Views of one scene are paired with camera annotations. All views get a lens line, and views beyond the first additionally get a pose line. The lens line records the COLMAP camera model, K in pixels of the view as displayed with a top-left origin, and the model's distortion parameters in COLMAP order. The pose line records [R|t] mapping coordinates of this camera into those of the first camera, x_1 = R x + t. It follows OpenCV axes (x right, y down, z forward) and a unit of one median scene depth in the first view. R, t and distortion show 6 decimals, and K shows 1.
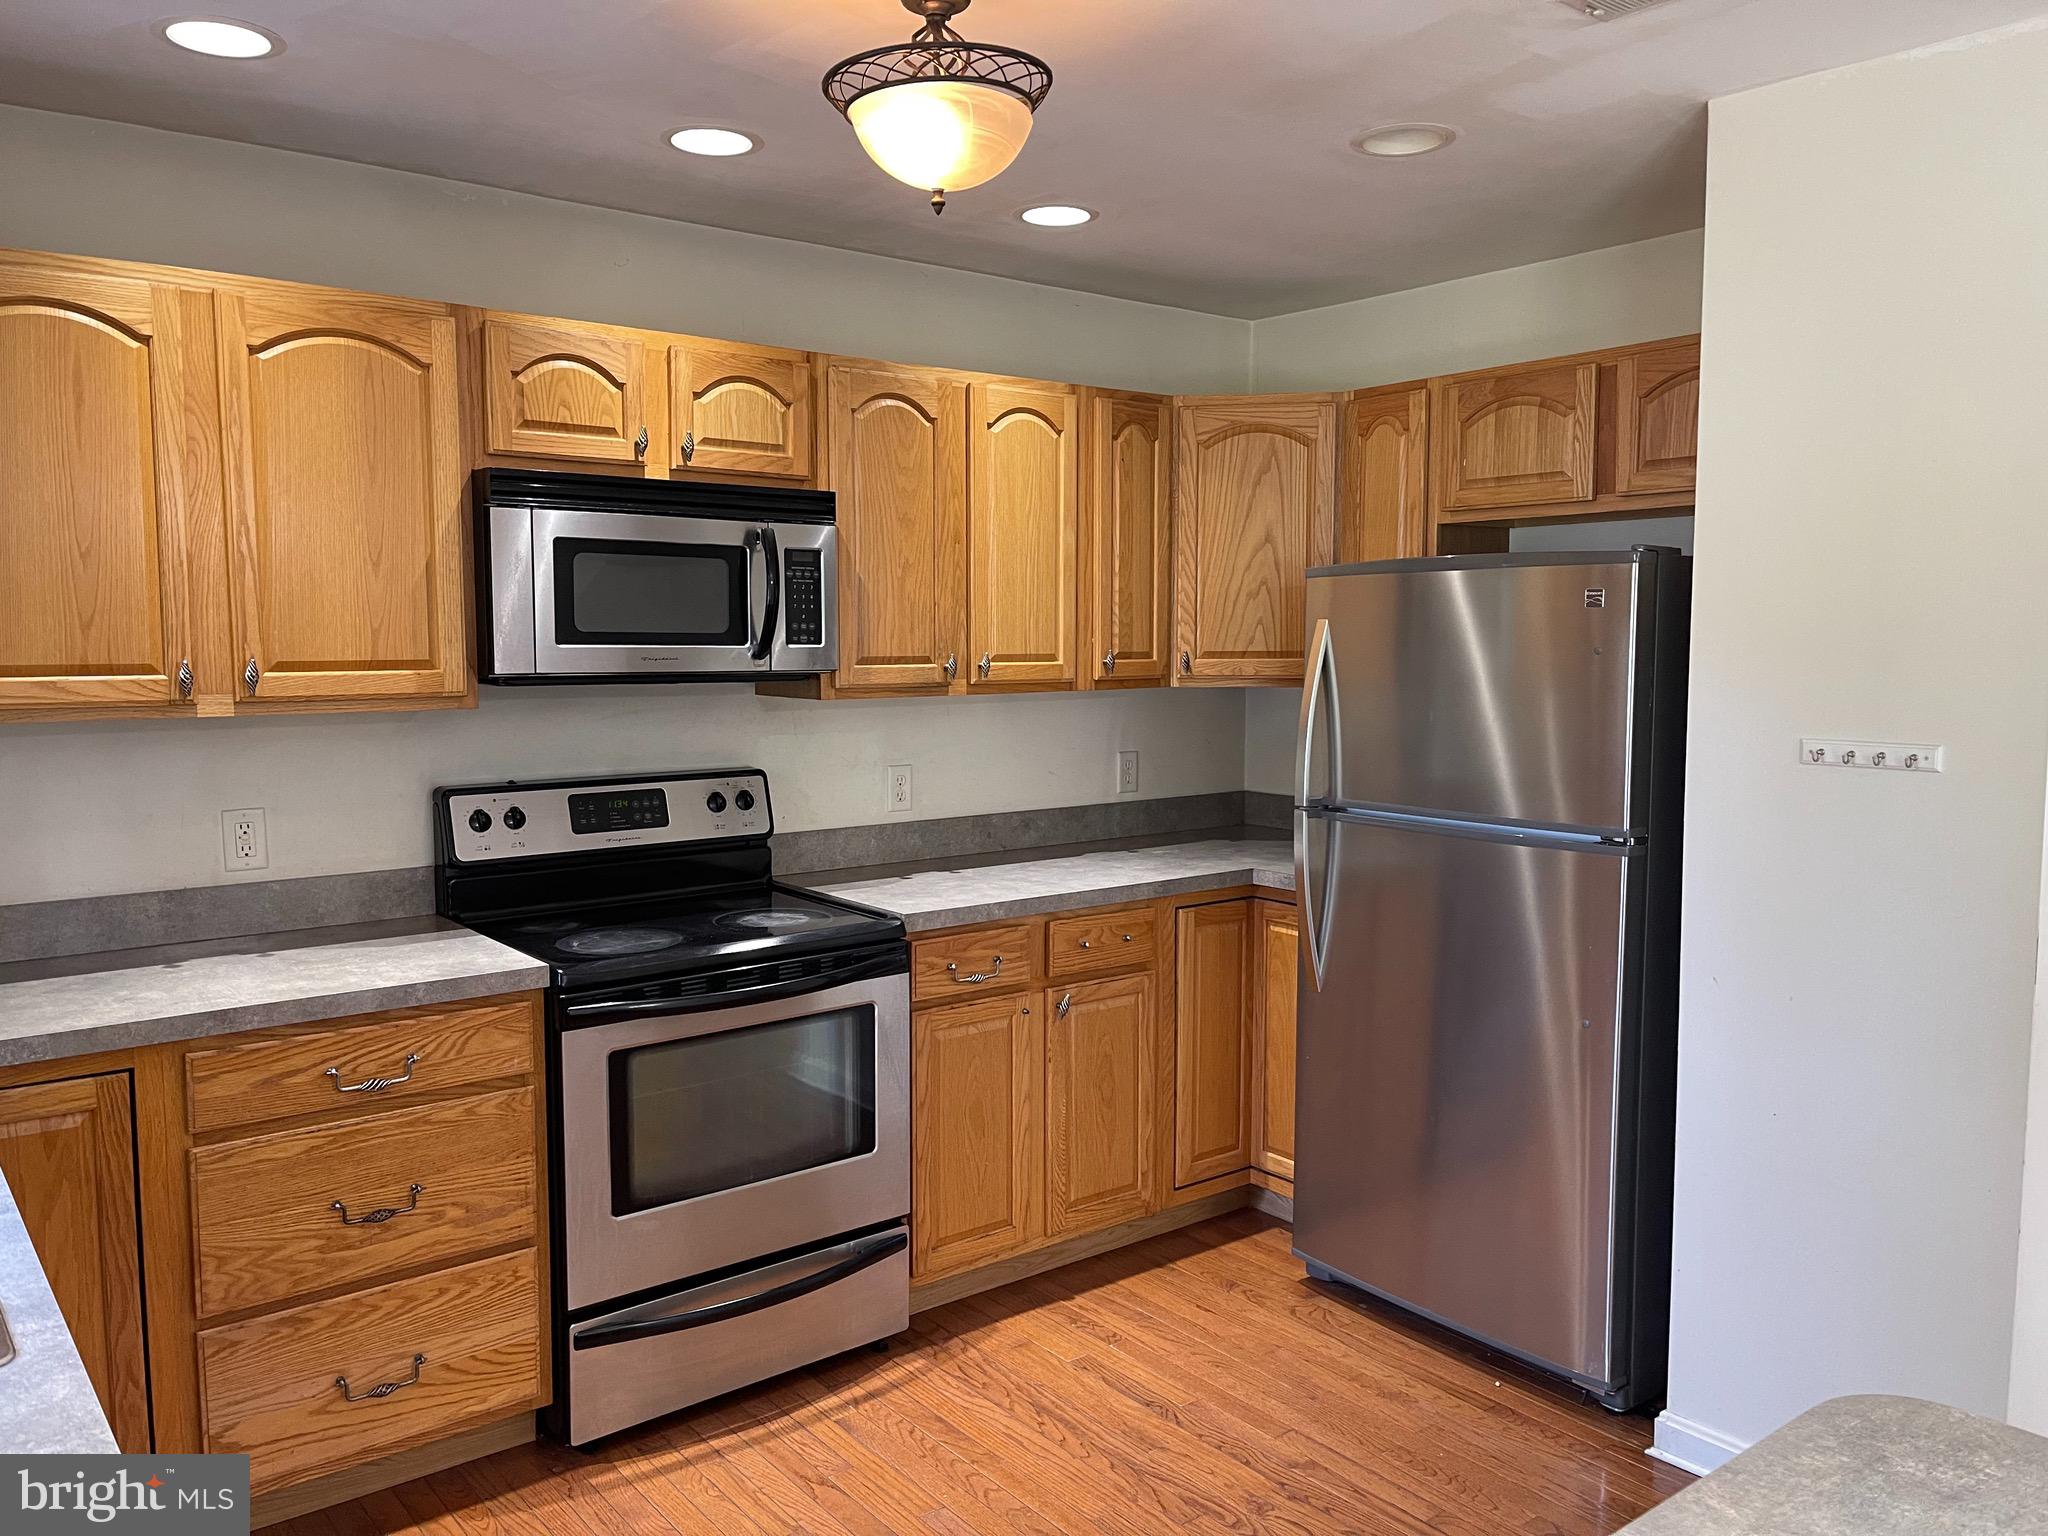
lens RADIAL K [[1553.3, 0, 1021.4], [0, 1553.3, 763.3], [0, 0, 1]] dist [0.025252, -0.021513]
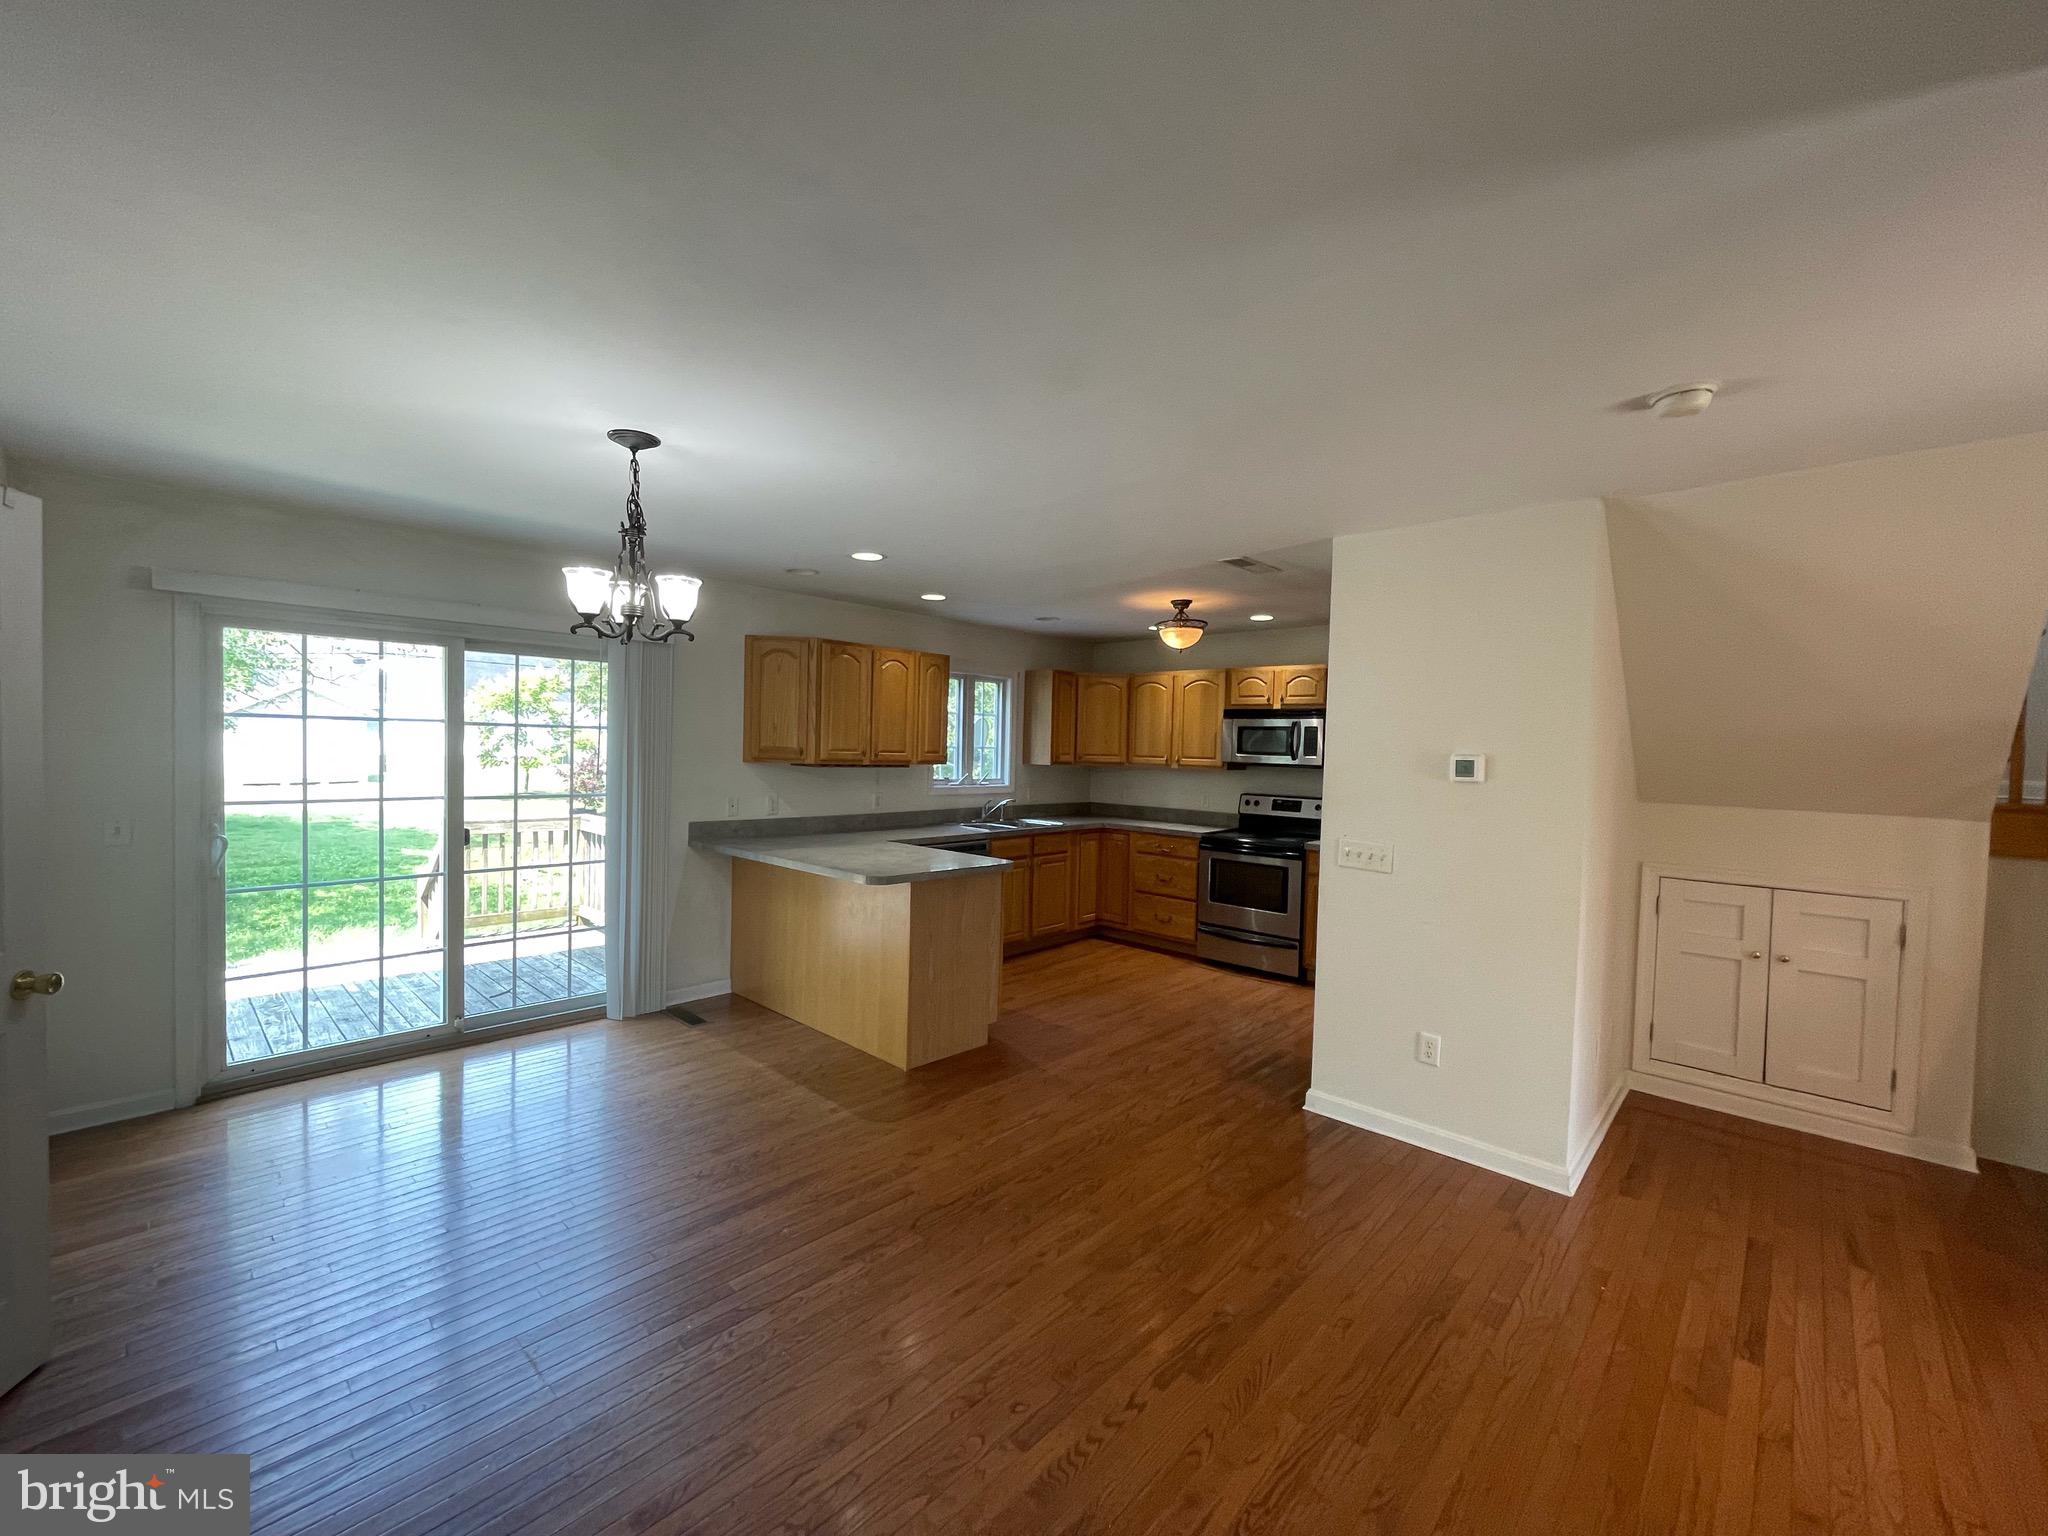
lens RADIAL K [[826.5, 0, 1021.1], [0, 826.5, 766.5], [0, 0, 1]] dist [0.002920, 0.000001]
pose [[0.146252, 0.030456, -0.988778, 1.488678], [-0.106728, 0.994178, 0.014836, -0.019526], [0.983473, 0.103361, 0.148651, 0.177079]]
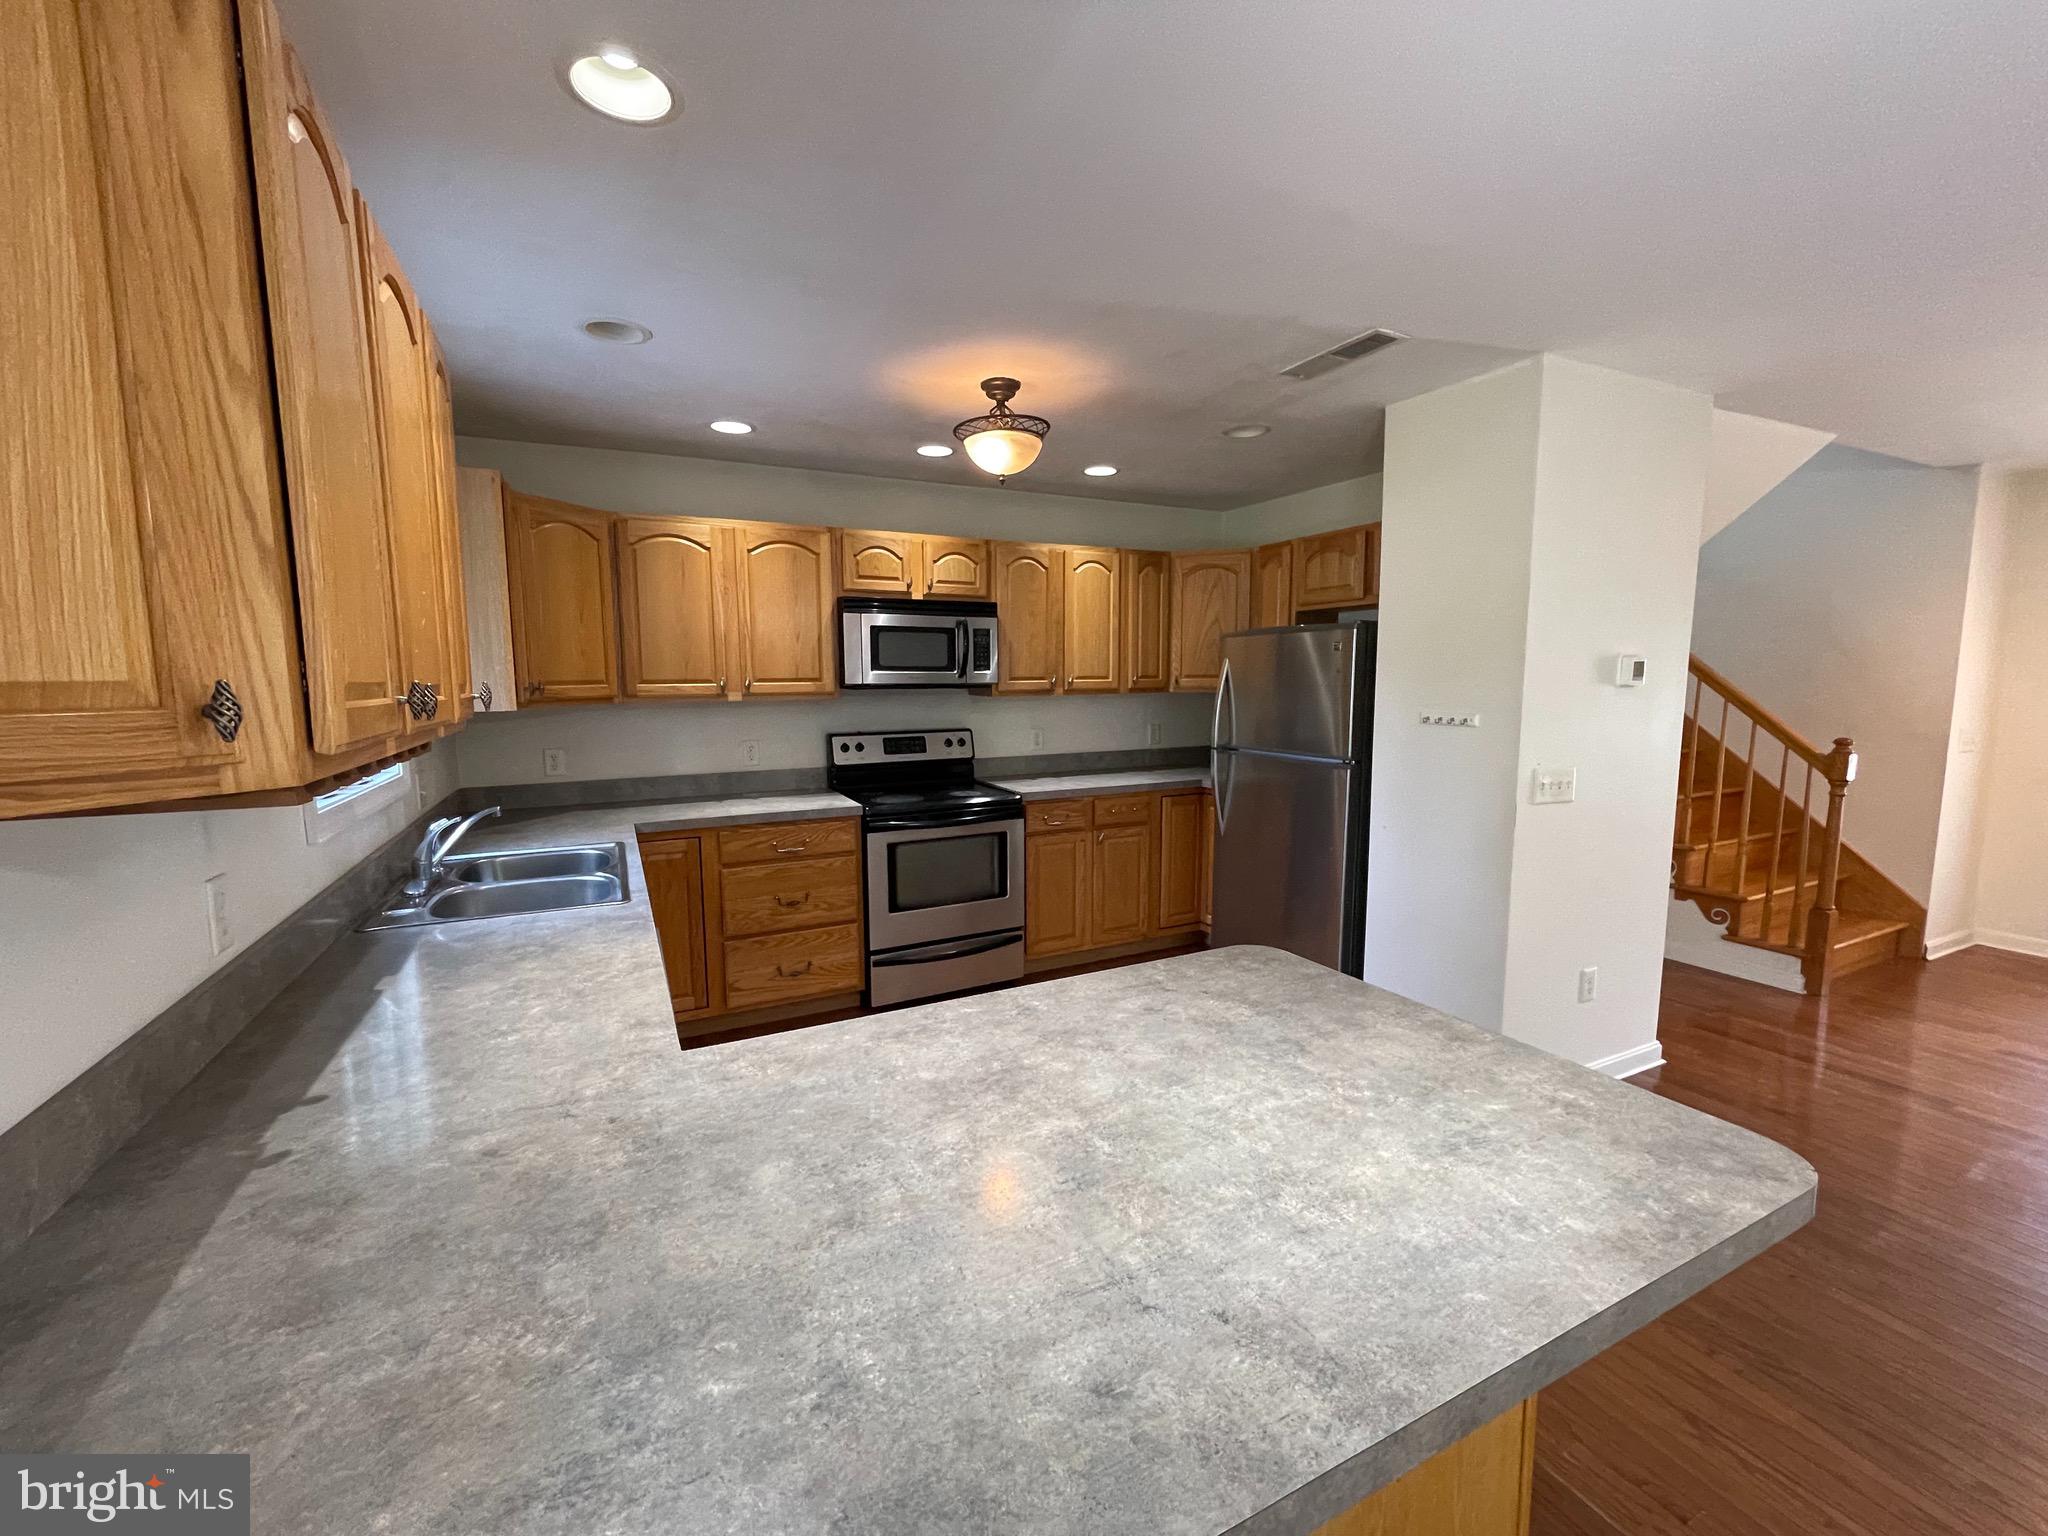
lens RADIAL K [[826.5, 0, 1022.1], [0, 826.5, 768.8], [0, 0, 1]] dist [0.002920, 0.000001]
pose [[0.979207, 0.018351, -0.202030, 0.163836], [-0.011889, 0.999380, 0.033154, 0.024139], [0.202513, -0.030062, 0.978818, -0.161061]]
